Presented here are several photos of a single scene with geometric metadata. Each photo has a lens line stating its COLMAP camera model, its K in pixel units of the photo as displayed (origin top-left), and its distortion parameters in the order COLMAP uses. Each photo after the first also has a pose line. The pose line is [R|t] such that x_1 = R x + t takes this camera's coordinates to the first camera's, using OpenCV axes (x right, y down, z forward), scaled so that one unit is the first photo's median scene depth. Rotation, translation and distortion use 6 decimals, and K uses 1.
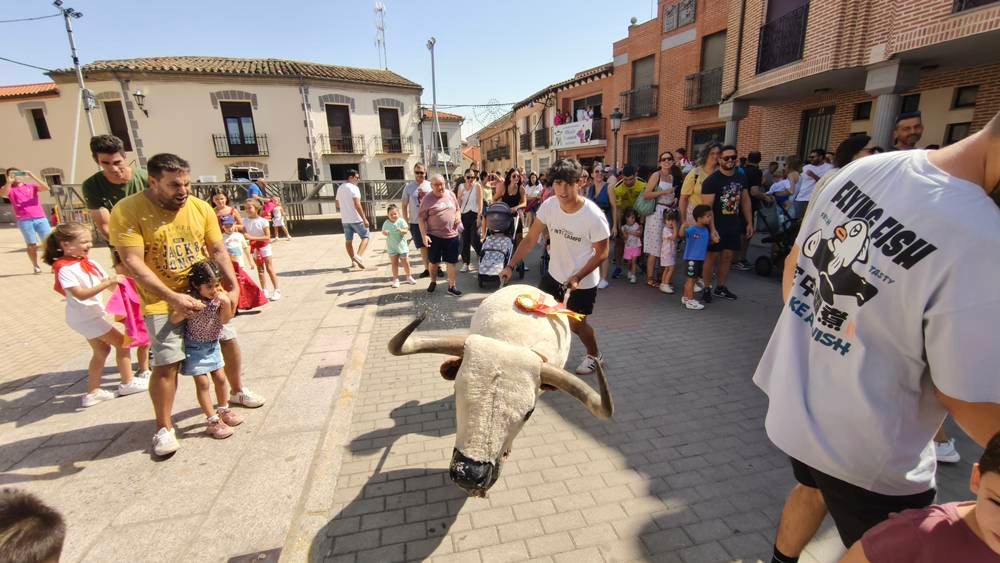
lens RADIAL K [[421.3, 0, 496.3], [0, 421.3, 276.1], [0, 0, 1]] dist [-0.011339, 0.002952]
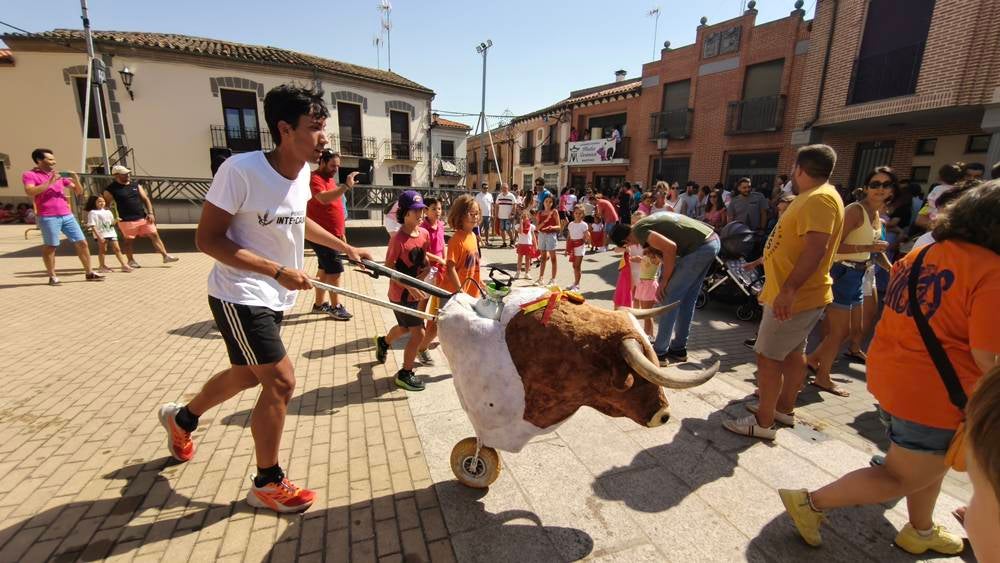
lens RADIAL K [[421.3, 0, 491.9], [0, 421.3, 284.5], [0, 0, 1]] dist [-0.011339, 0.002952]
pose [[0.989866, 0.019092, 0.140717, -0.218385], [-0.017117, 0.999737, -0.015233, -0.002546], [-0.140971, 0.012670, 0.989933, 0.055737]]
